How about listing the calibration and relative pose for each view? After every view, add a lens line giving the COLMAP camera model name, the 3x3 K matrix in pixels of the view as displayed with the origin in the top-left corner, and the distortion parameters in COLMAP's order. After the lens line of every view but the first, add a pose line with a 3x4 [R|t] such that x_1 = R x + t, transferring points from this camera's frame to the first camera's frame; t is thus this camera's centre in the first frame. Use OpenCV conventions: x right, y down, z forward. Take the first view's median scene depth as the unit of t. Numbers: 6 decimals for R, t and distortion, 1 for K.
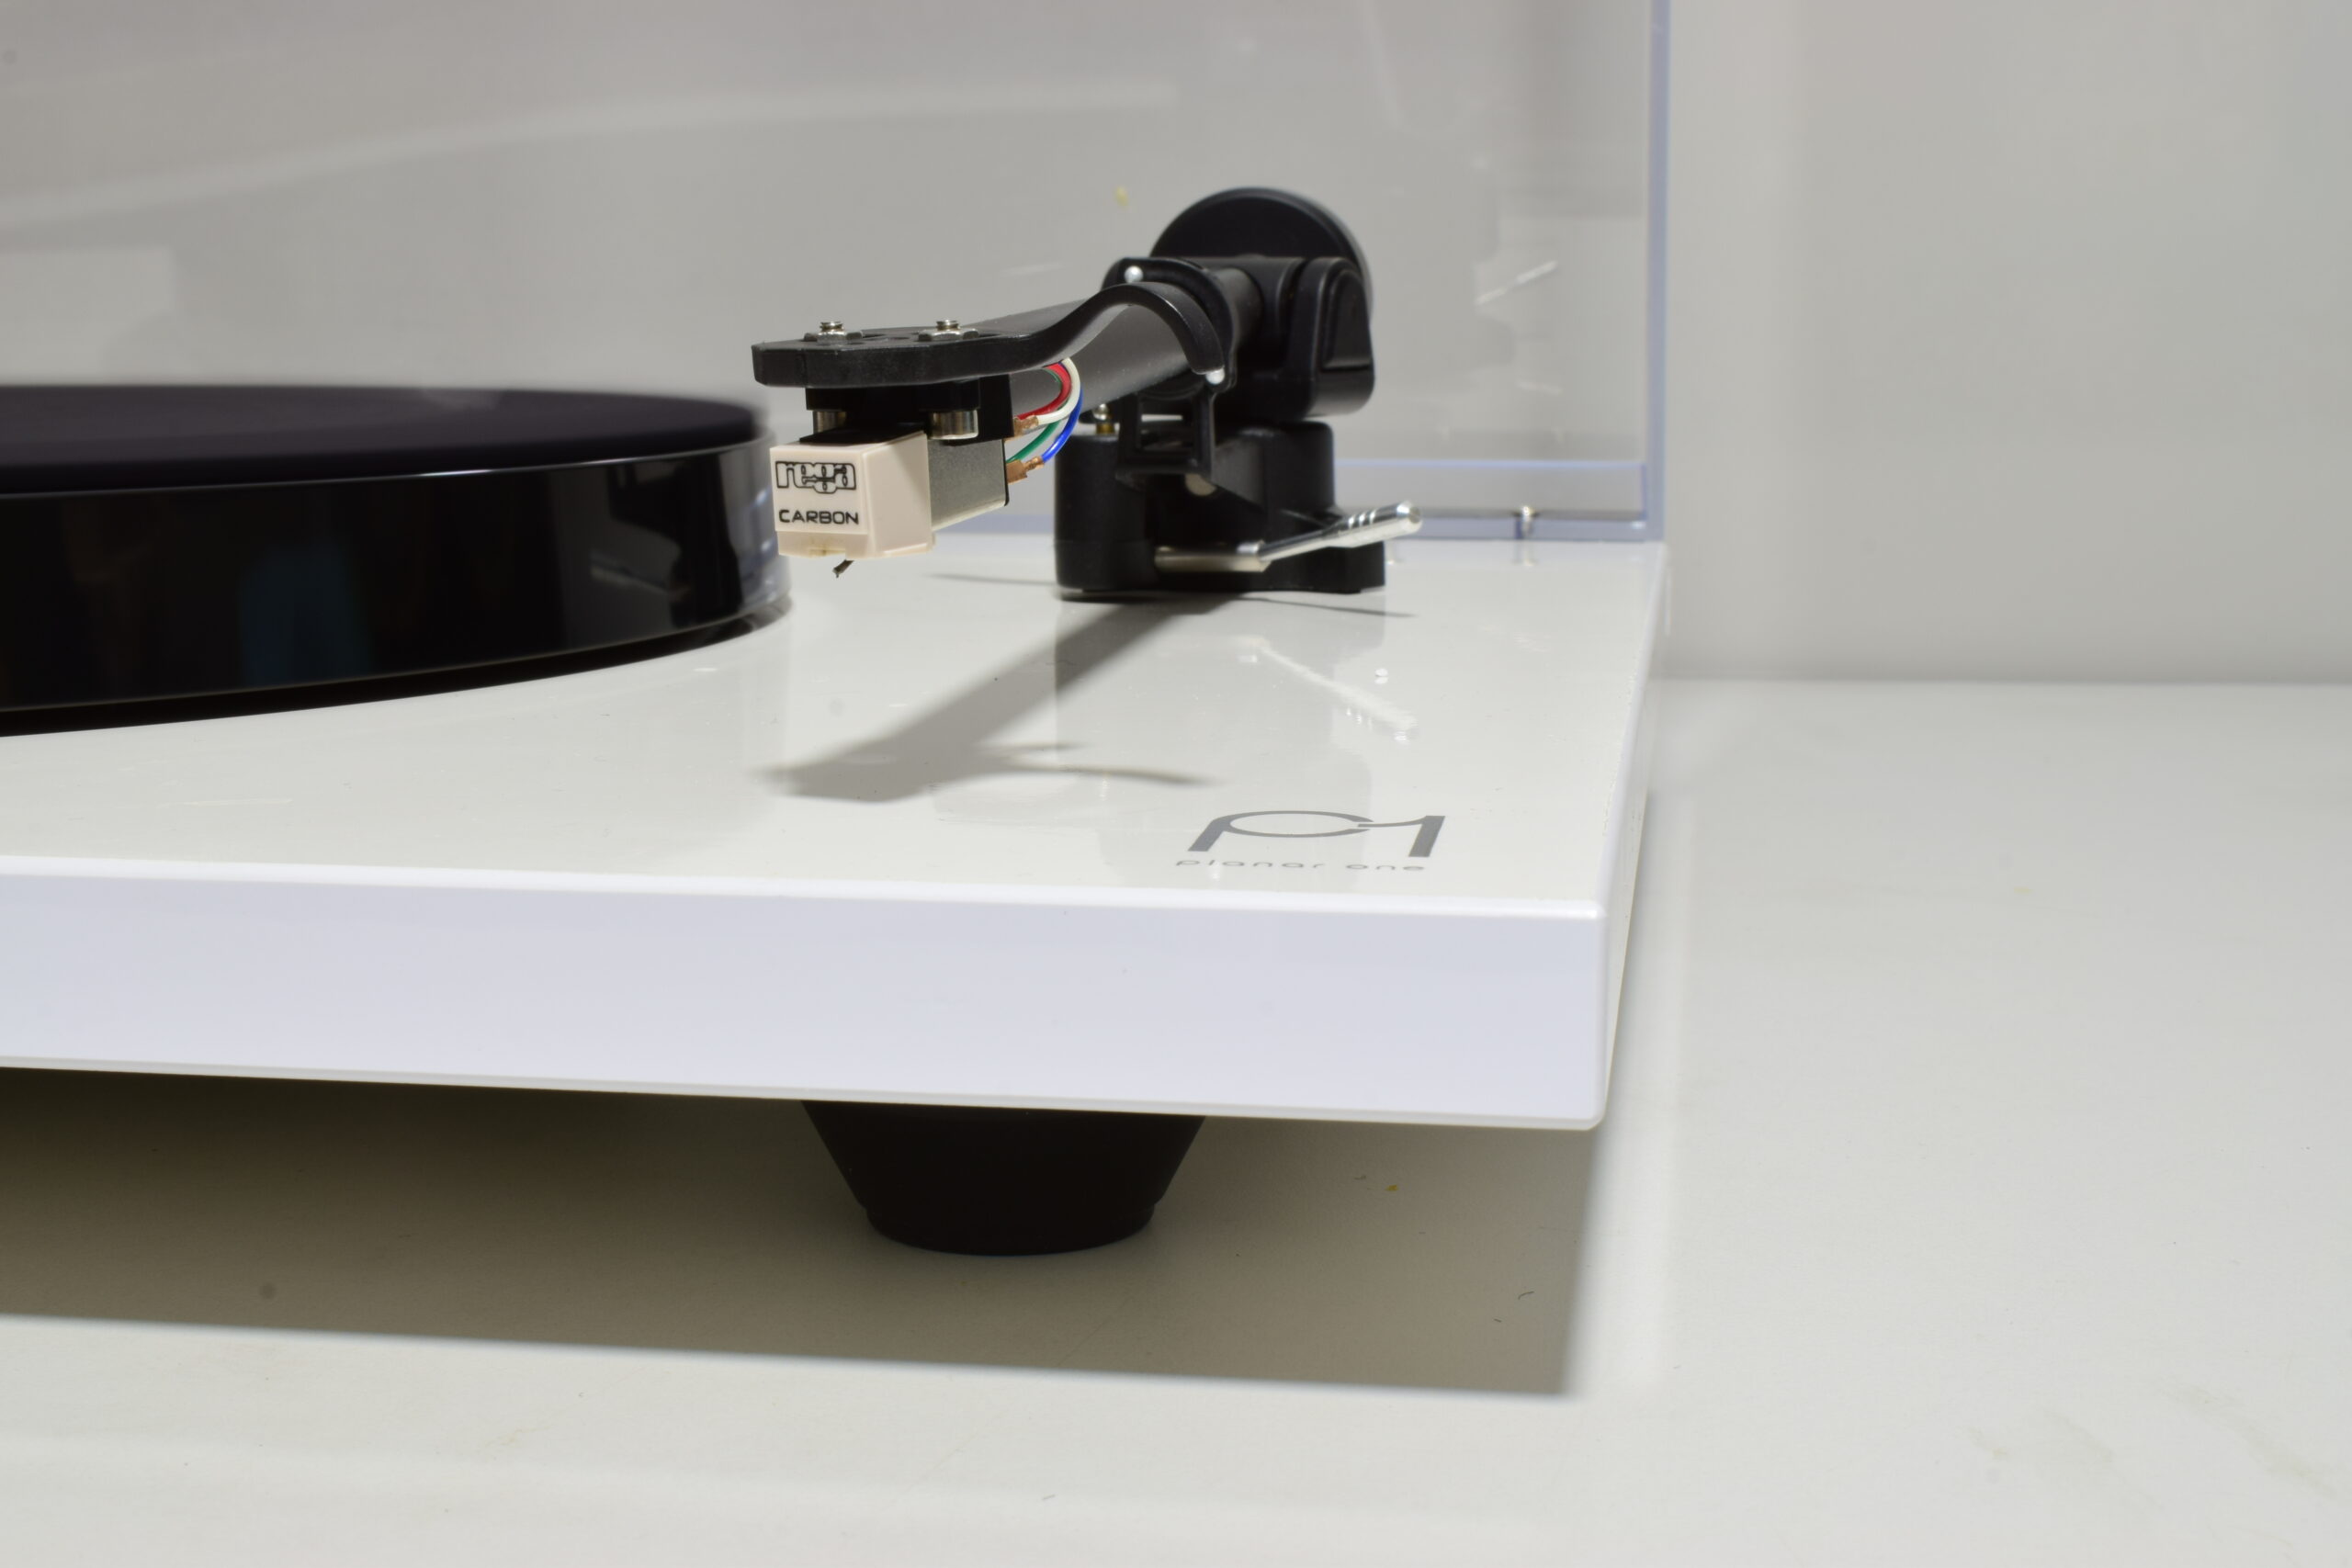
lens RADIAL K [[3409.3, 0, 1176.0], [0, 3409.3, 784.0], [0, 0, 1]] dist [0.003424, -0.066709]
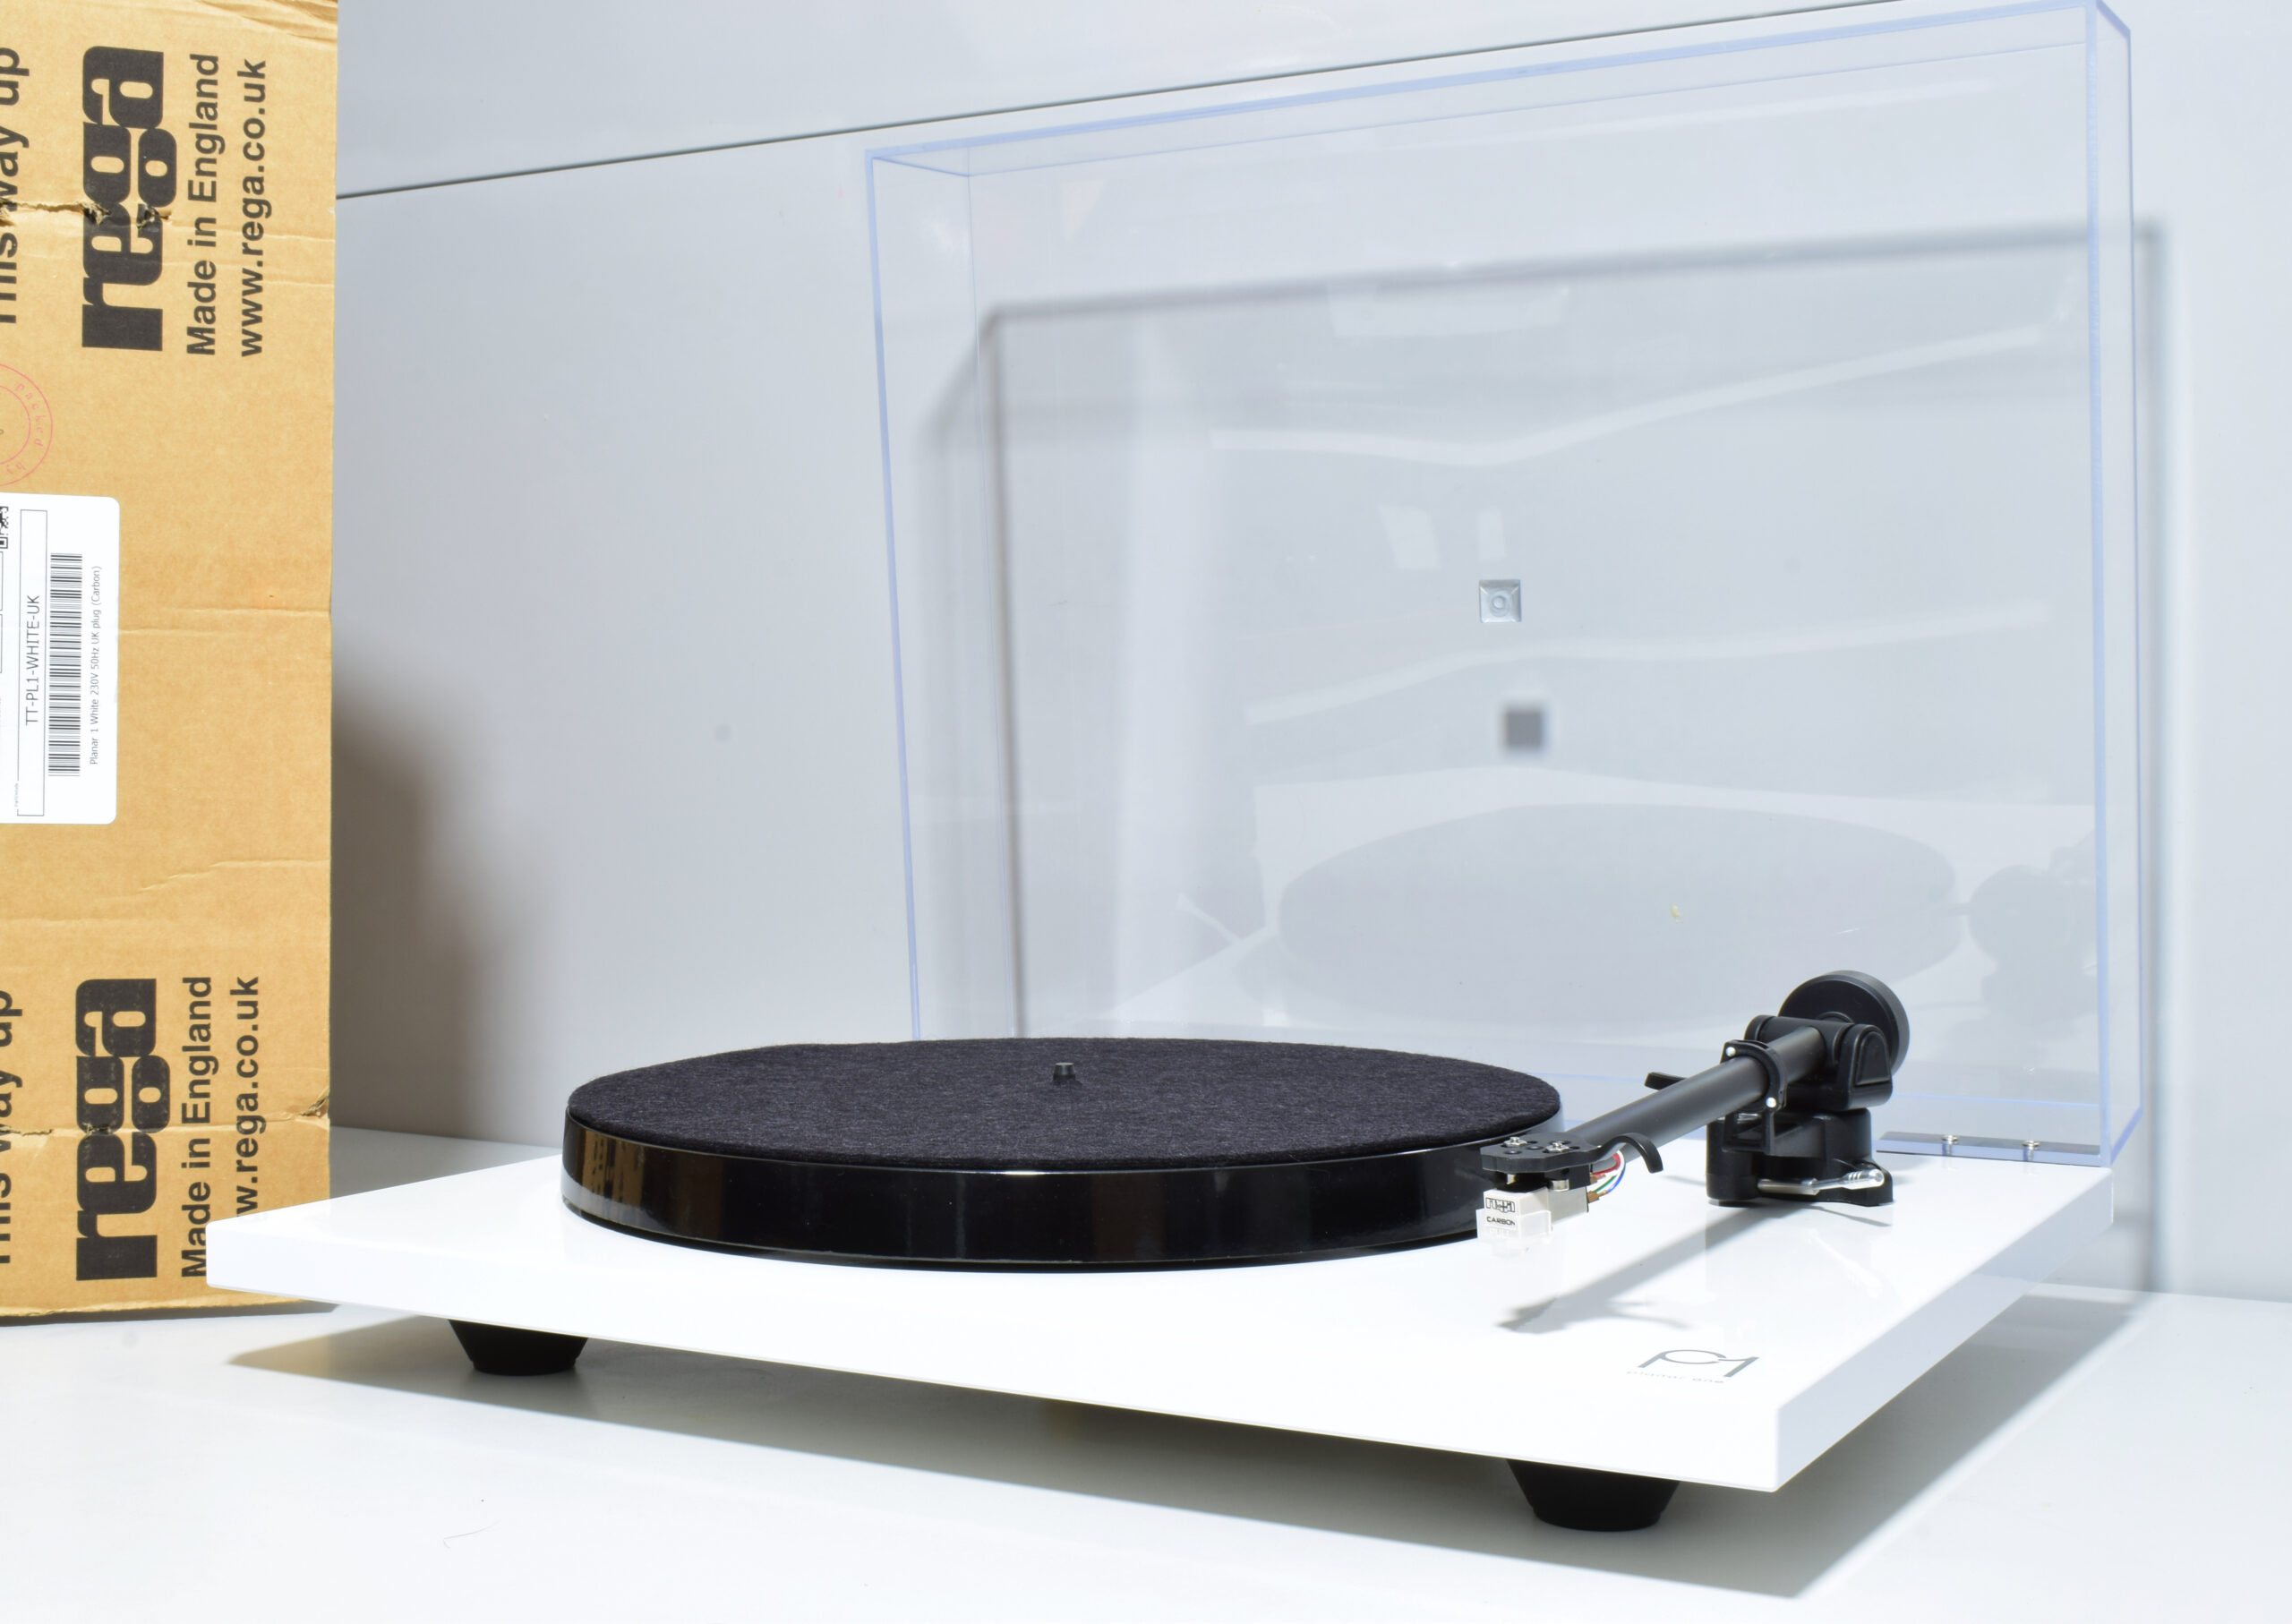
lens RADIAL K [[2885.4, 0, 1146.0], [0, 2885.4, 812.0], [0, 0, 1]] dist [-0.010334, 0.004489]
pose [[0.943983, 0.001771, -0.329989, 0.200293], [-0.044563, 0.991510, -0.122159, -0.061046], [0.326971, 0.130021, 0.936047, -0.638335]]
